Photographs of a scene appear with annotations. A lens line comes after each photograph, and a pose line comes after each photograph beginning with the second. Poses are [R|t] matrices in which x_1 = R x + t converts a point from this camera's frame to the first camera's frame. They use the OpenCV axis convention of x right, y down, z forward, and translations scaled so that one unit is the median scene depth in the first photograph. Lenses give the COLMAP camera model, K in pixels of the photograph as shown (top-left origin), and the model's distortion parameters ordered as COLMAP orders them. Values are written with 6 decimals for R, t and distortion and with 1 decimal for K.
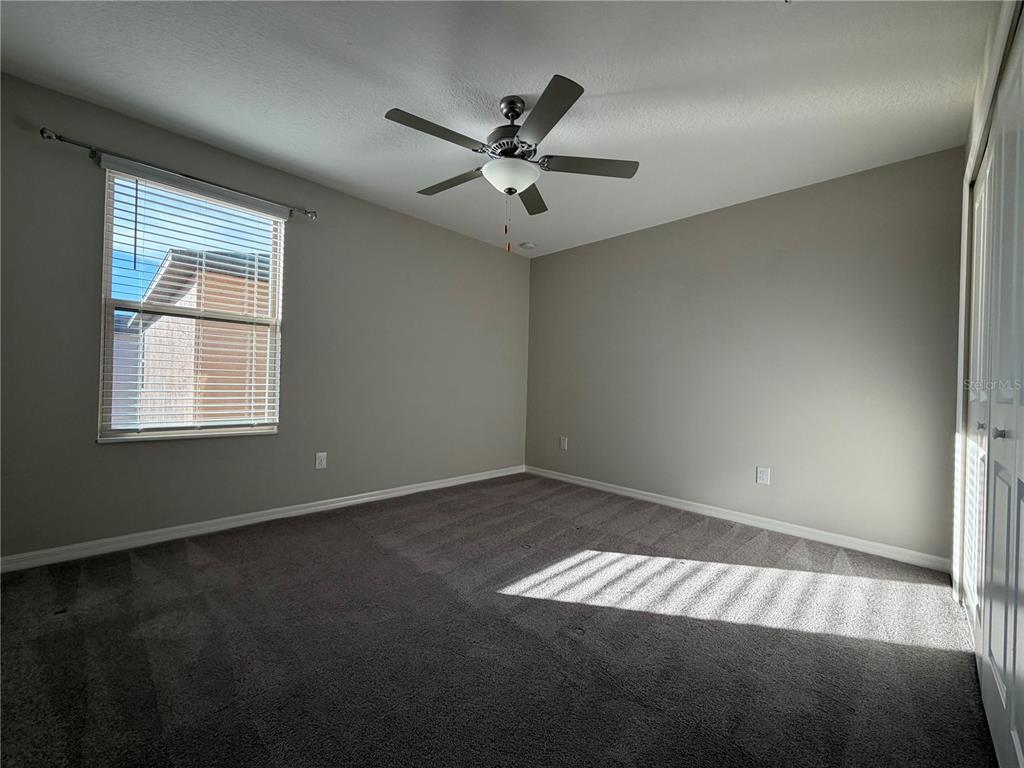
lens RADIAL K [[406.8, 0, 508.5], [0, 406.8, 382.9], [0, 0, 1]] dist [0.000086, -0.000078]
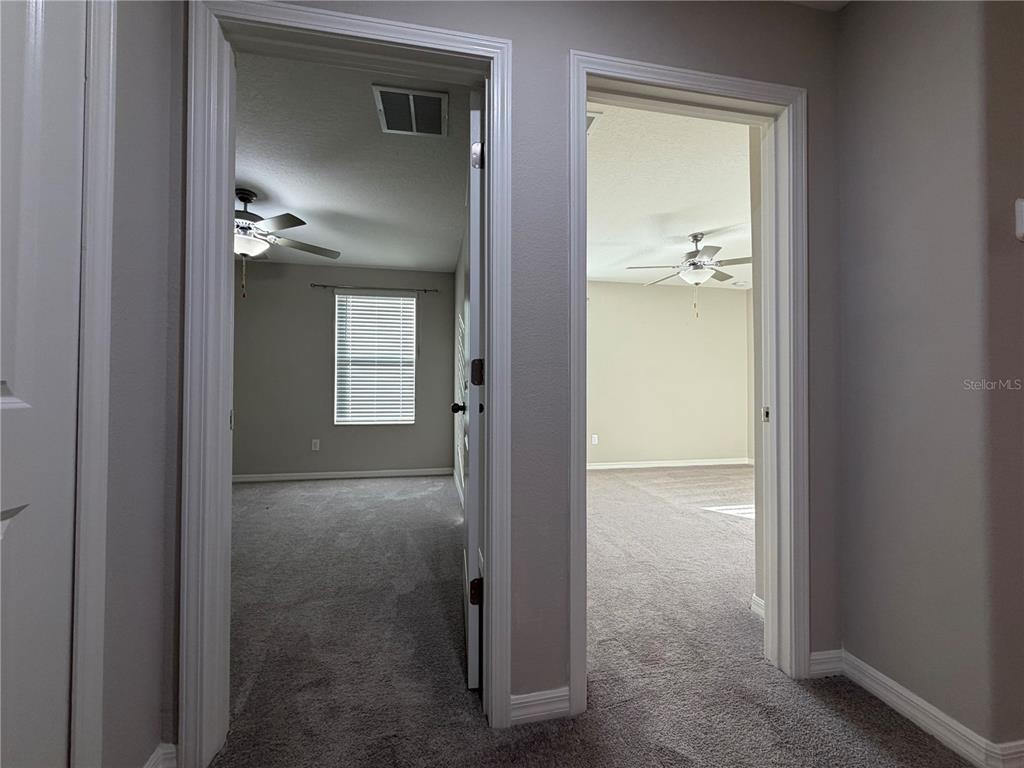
lens RADIAL K [[406.8, 0, 508.5], [0, 406.8, 382.9], [0, 0, 1]] dist [0.000086, -0.000078]
pose [[0.827866, -0.033147, -0.559946, 0.301712], [0.021364, 0.999391, -0.027574, -0.010144], [0.560519, 0.010865, 0.828070, -0.914588]]
